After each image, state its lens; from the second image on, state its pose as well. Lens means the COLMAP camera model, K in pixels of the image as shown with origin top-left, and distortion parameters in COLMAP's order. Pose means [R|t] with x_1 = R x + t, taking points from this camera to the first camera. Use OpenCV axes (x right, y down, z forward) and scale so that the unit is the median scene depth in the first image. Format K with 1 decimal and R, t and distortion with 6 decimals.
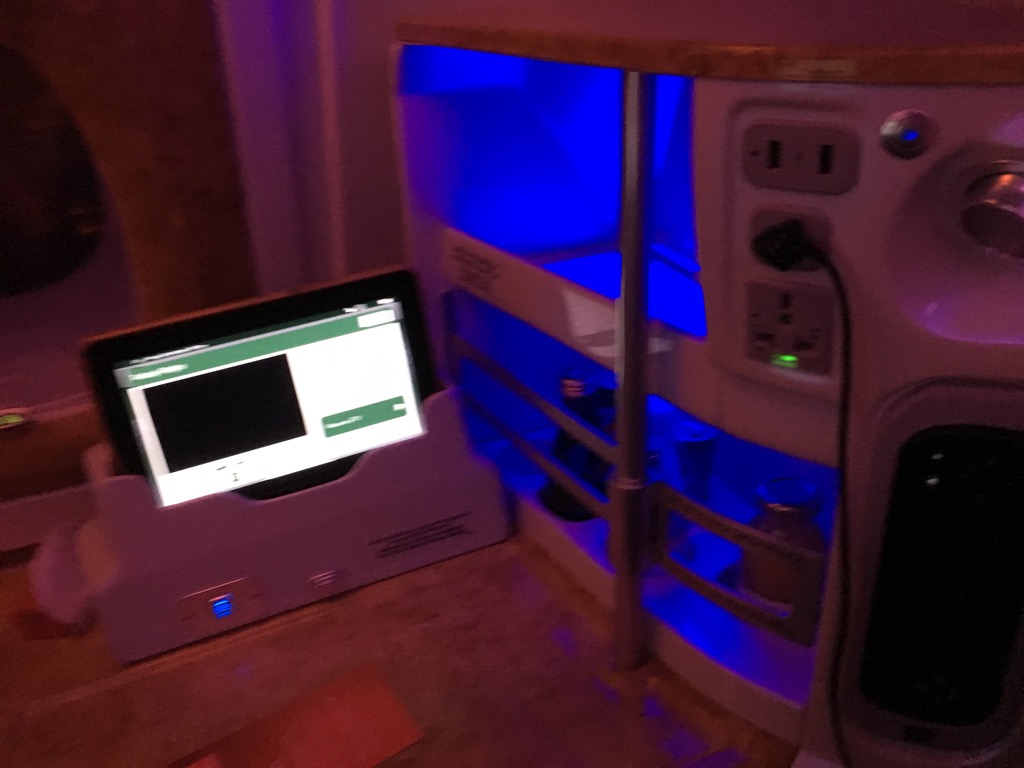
lens RADIAL K [[877.3, 0, 517.2], [0, 877.3, 382.4], [0, 0, 1]] dist [0.066101, -0.102462]
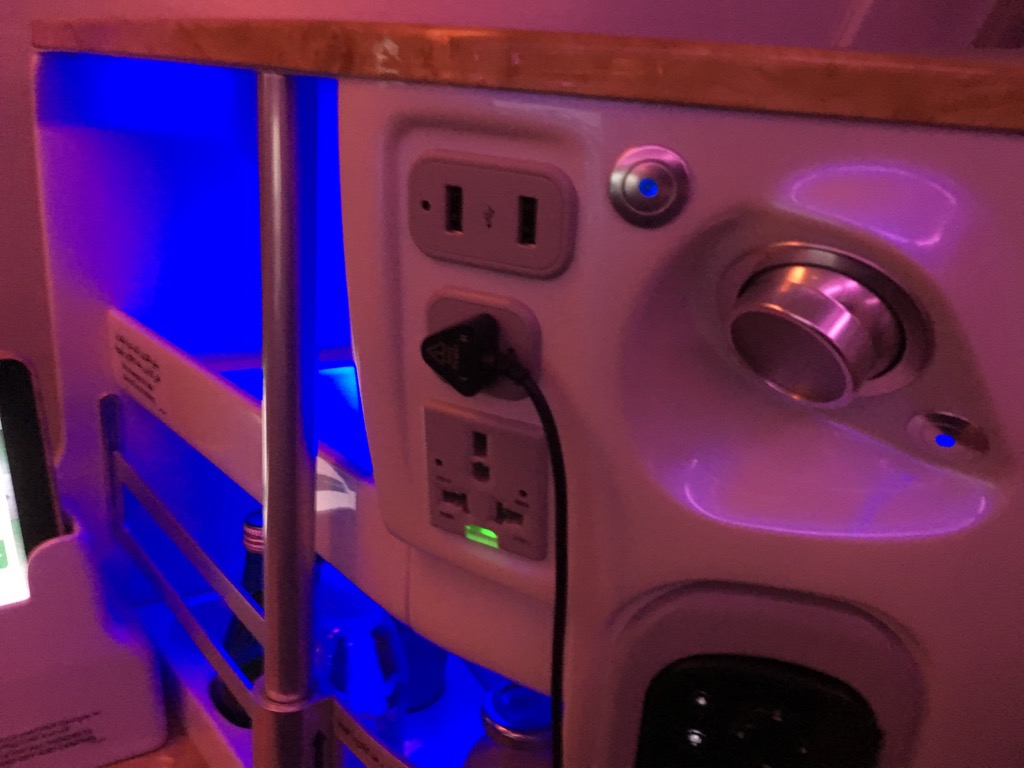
lens RADIAL K [[890.5, 0, 512.0], [0, 890.5, 384.0], [0, 0, 1]] dist [0.051350, -0.118697]
pose [[0.982923, 0.071888, 0.169392, 0.213156], [-0.048996, 0.989545, -0.135646, -0.048414], [-0.177373, 0.125030, 0.976169, 0.362996]]
